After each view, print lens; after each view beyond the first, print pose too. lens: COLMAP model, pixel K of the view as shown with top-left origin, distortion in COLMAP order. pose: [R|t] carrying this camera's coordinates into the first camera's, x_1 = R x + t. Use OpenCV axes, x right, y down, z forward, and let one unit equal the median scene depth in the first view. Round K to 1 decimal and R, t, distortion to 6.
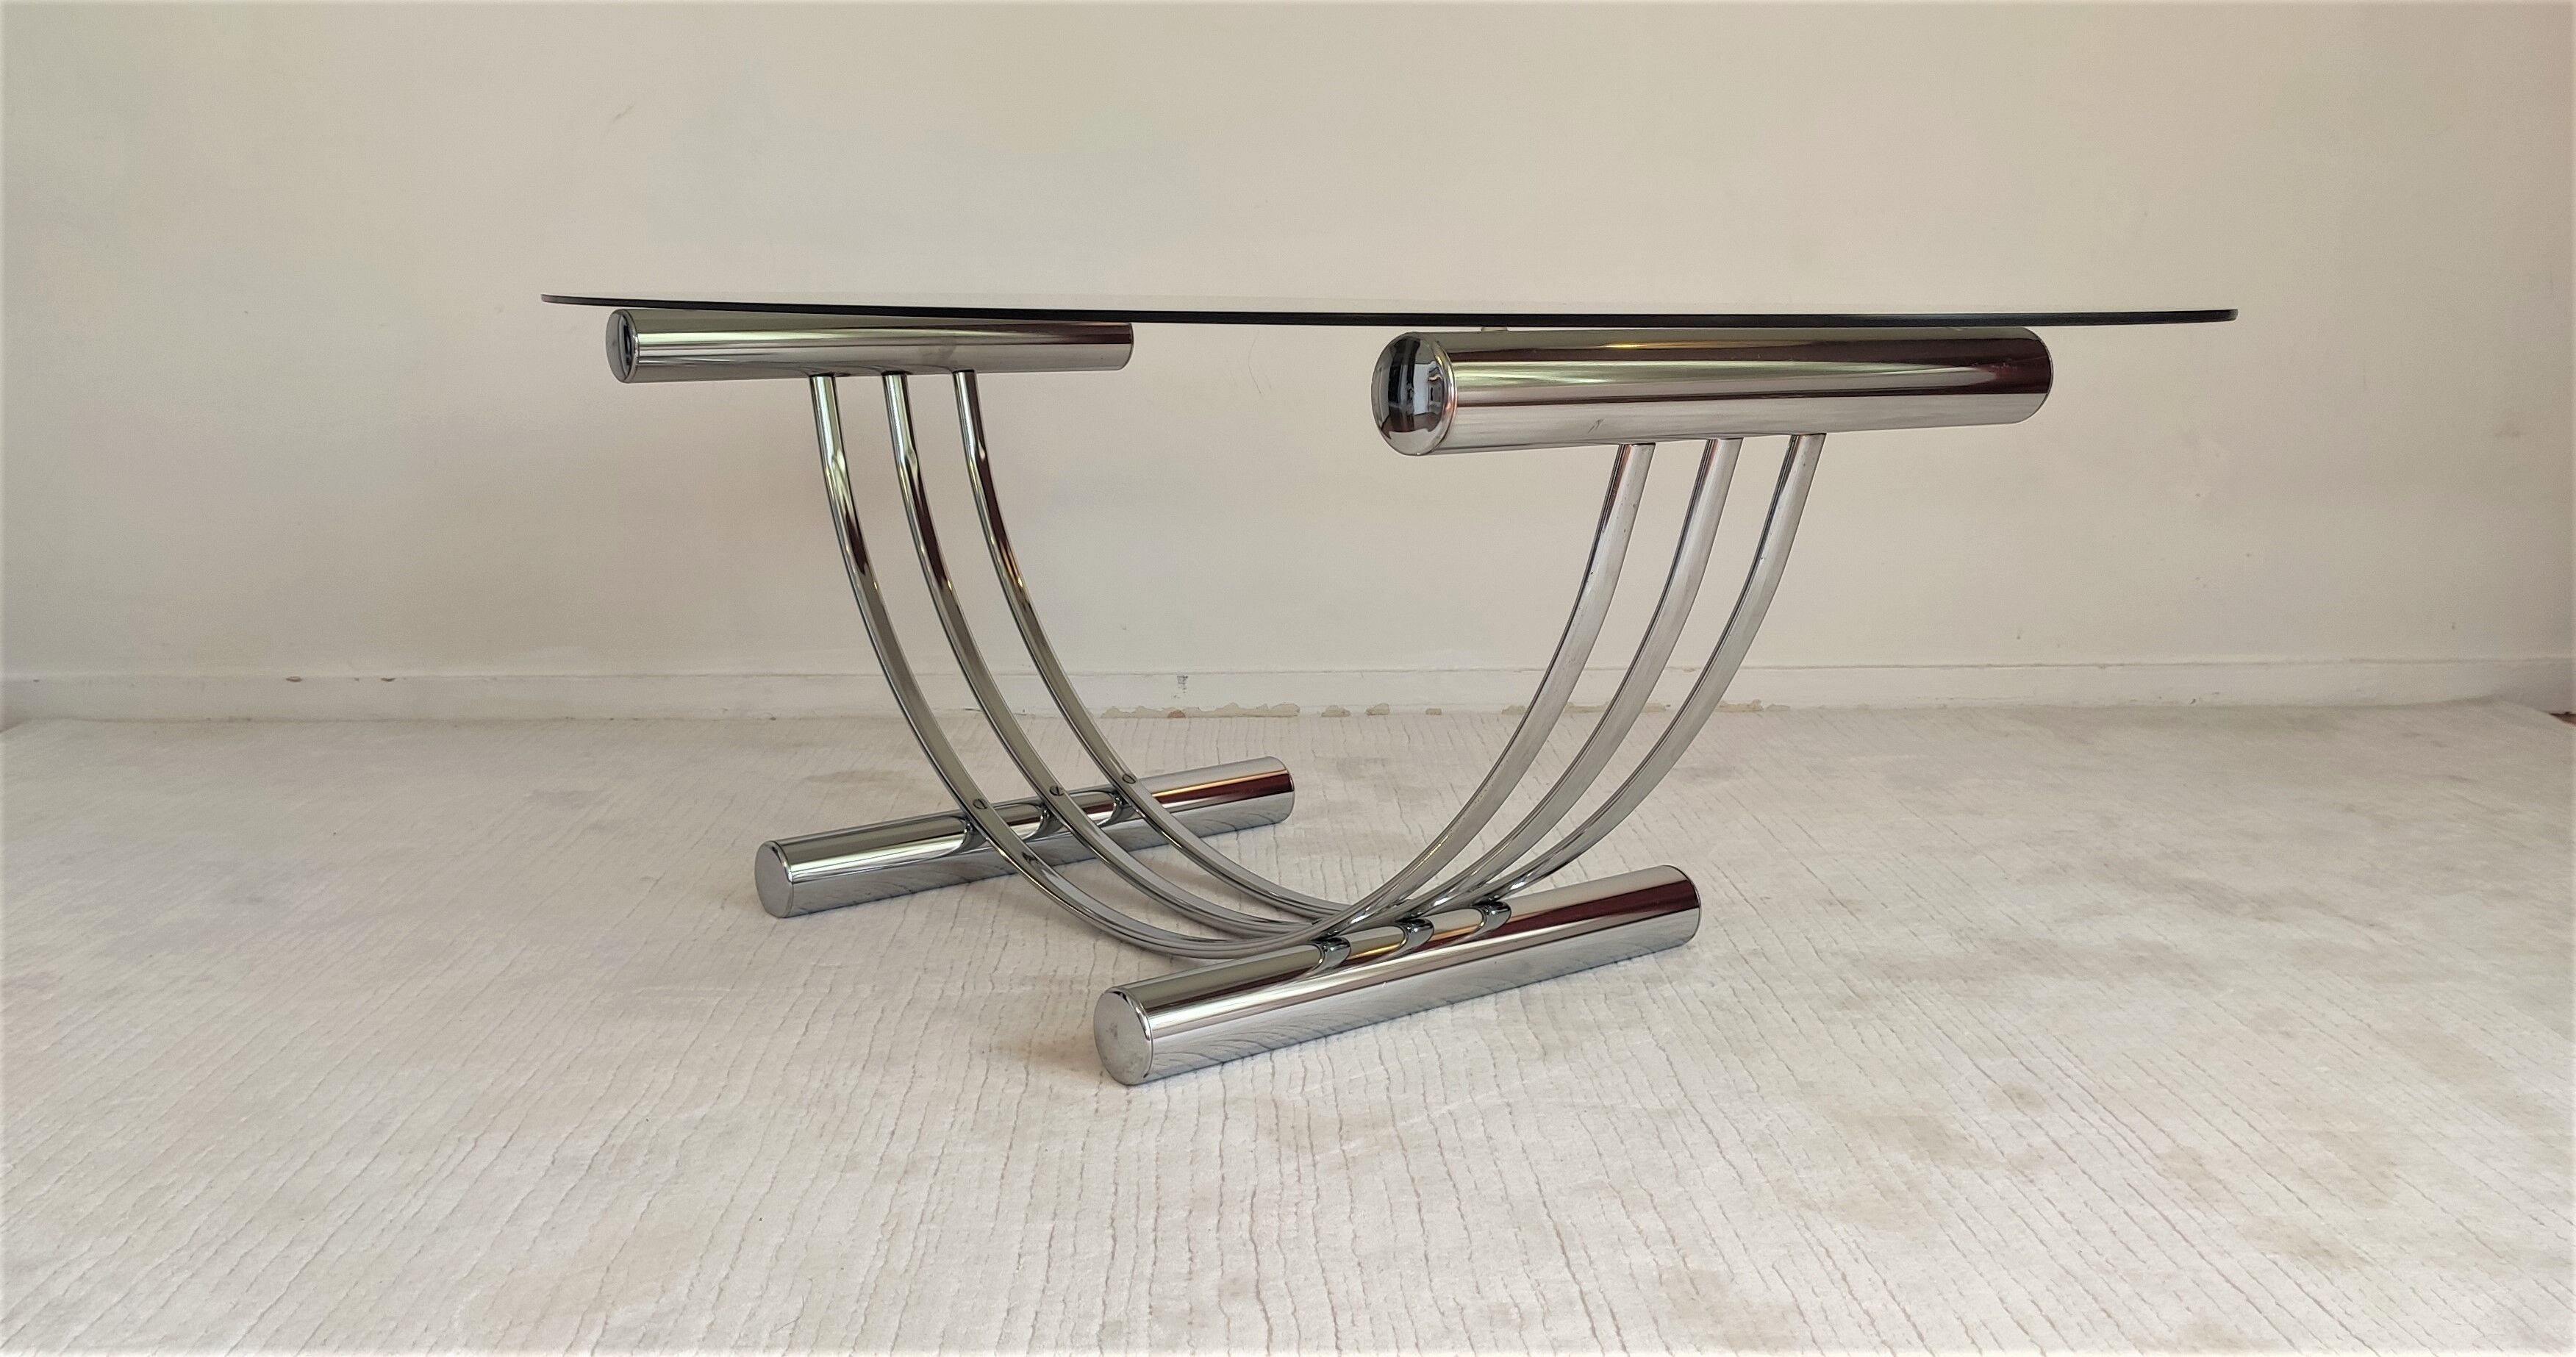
lens RADIAL K [[2138.6, 0, 1280.7], [0, 2138.6, 672.3], [0, 0, 1]] dist [0.074971, -0.102565]
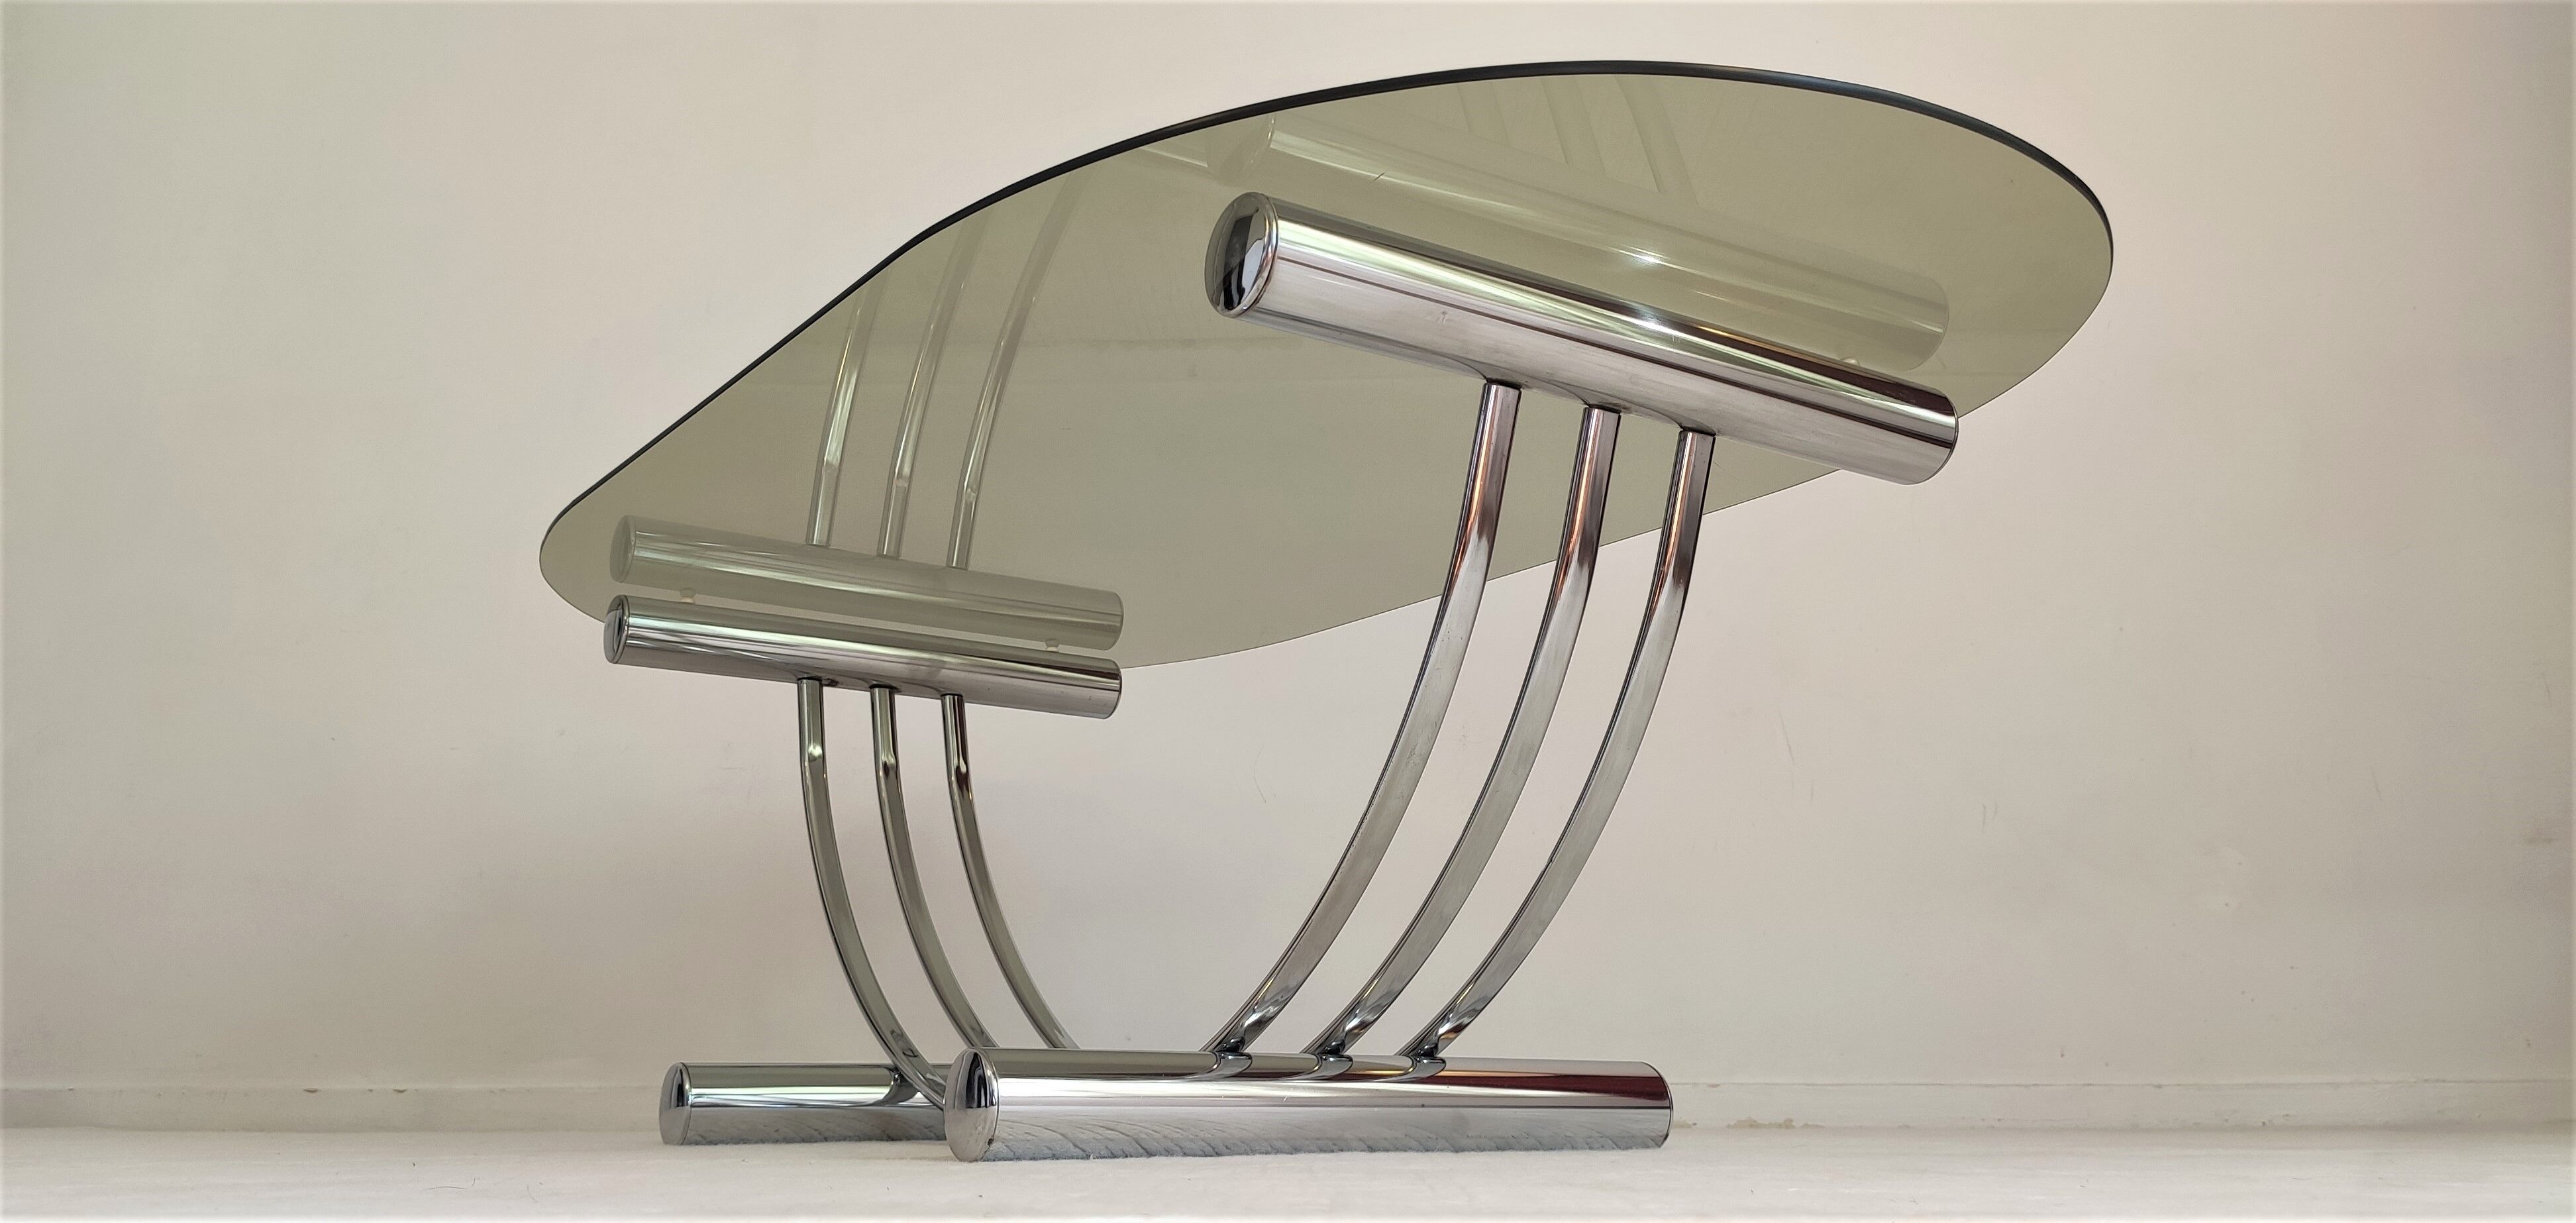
lens RADIAL K [[1952.8, 0, 1263.3], [0, 1952.8, 650.3], [0, 0, 1]] dist [0.043827, -0.053264]
pose [[0.997286, -0.017952, -0.071406, 0.082687], [-0.011160, 0.921762, -0.387595, 0.240216], [0.072777, 0.387339, 0.919060, 0.157128]]
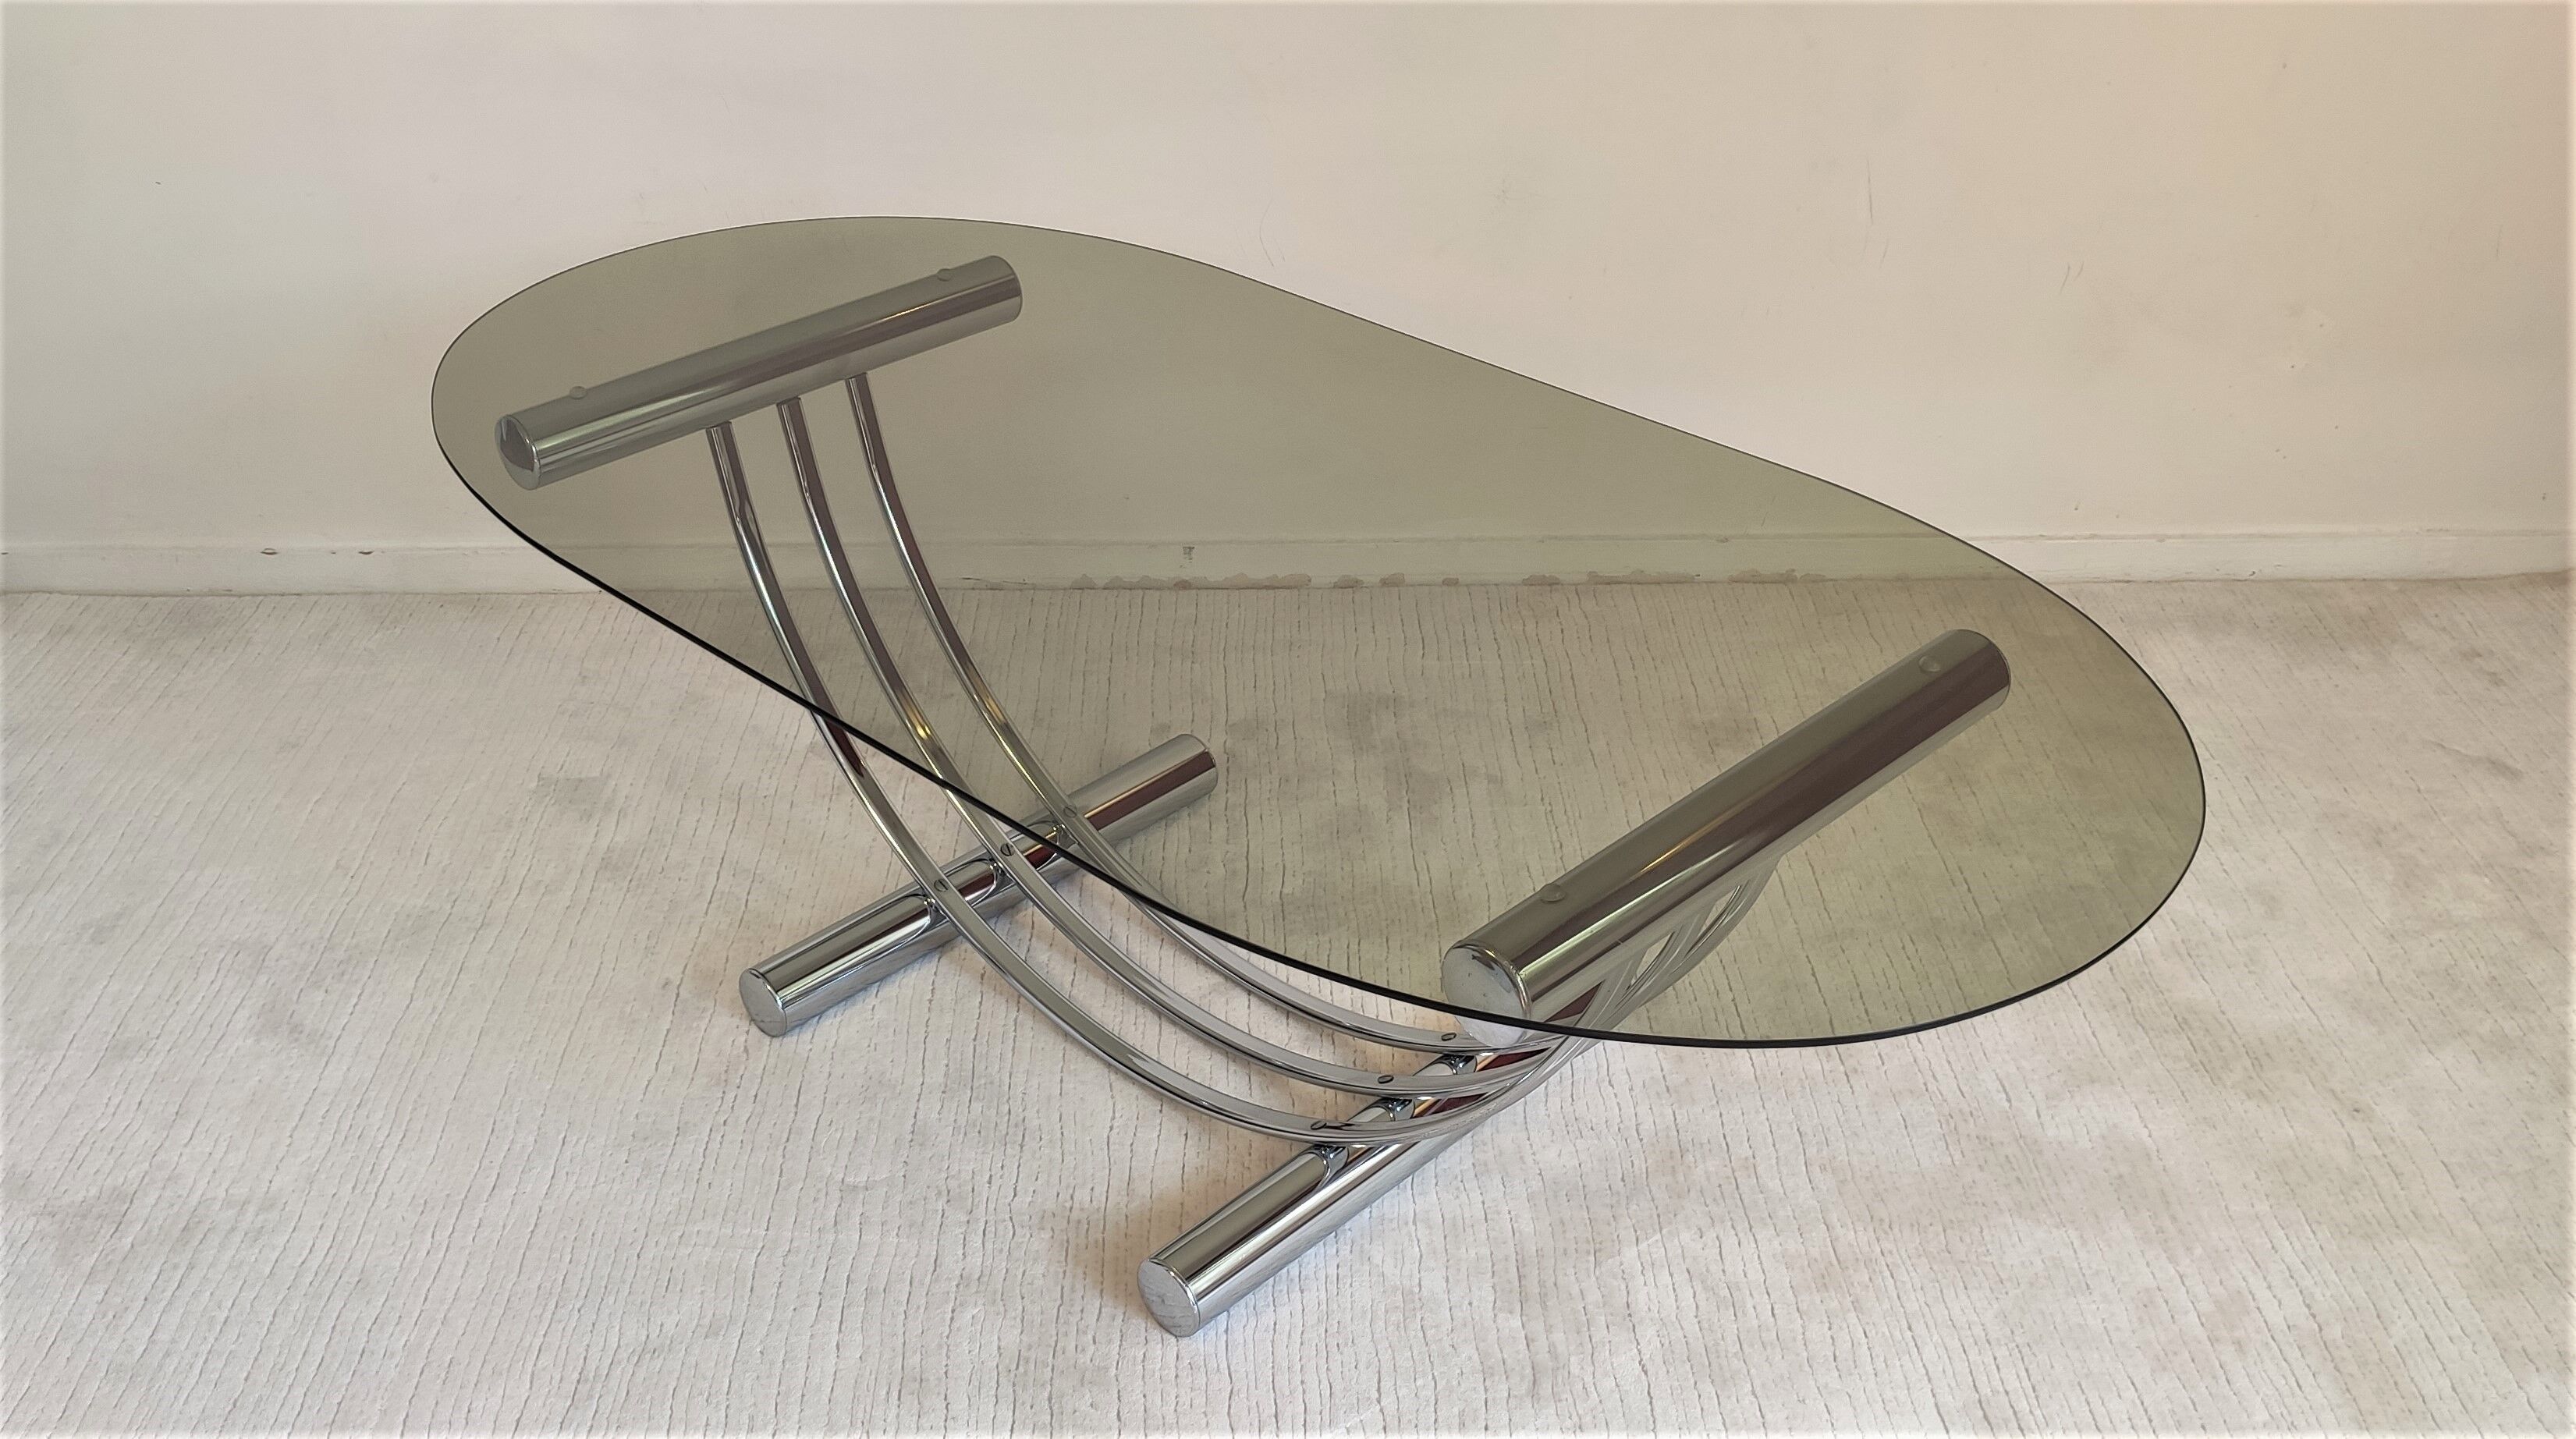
lens RADIAL K [[2249.9, 0, 1244.2], [0, 2249.9, 708.9], [0, 0, 1]] dist [0.066216, -0.076838]
pose [[0.999787, 0.011177, -0.017363, -0.004241], [-0.004010, 0.929931, 0.367713, -0.445604], [0.020257, -0.367565, 0.929777, 0.059486]]
